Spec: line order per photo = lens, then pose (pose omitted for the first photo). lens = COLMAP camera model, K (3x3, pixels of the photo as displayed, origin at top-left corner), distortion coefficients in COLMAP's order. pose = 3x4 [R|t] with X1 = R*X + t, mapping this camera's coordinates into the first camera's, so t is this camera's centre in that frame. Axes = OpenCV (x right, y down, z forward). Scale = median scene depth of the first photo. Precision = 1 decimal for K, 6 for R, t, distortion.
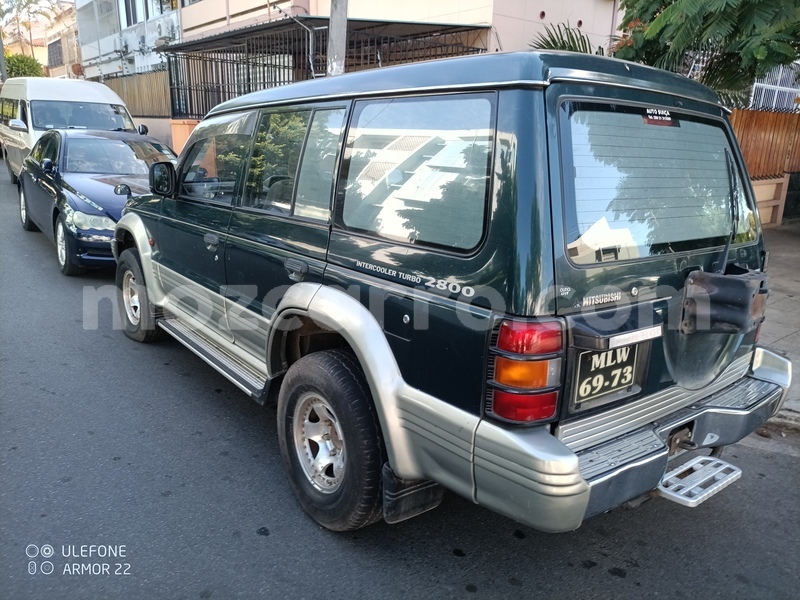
lens RADIAL K [[607.7, 0, 401.9], [0, 607.7, 296.2], [0, 0, 1]] dist [0.028338, 0.000470]
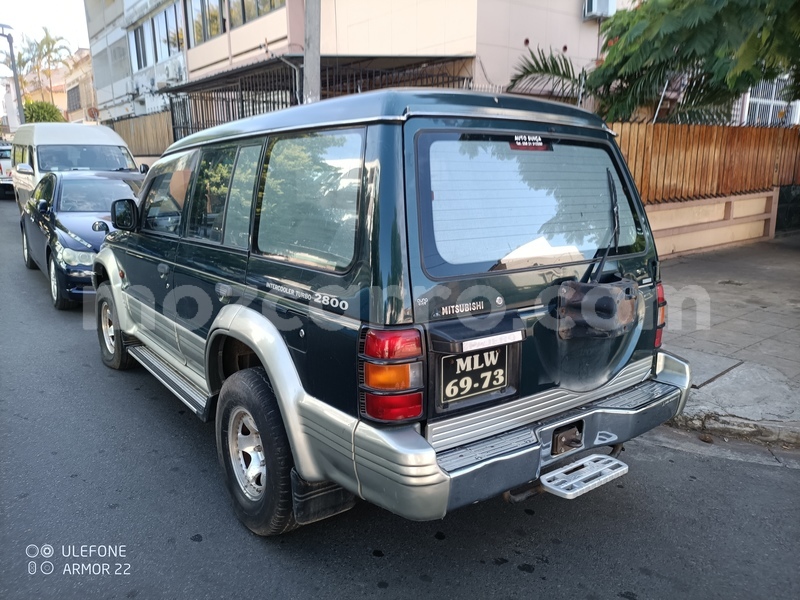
lens RADIAL K [[608.3, 0, 400.0], [0, 608.3, 300.0], [0, 0, 1]] dist [0.023527, -0.002500]
pose [[0.999055, -0.032921, -0.028370, 0.165356], [0.031841, 0.998781, -0.037712, 0.018936], [0.029577, 0.036773, 0.998886, -0.073716]]
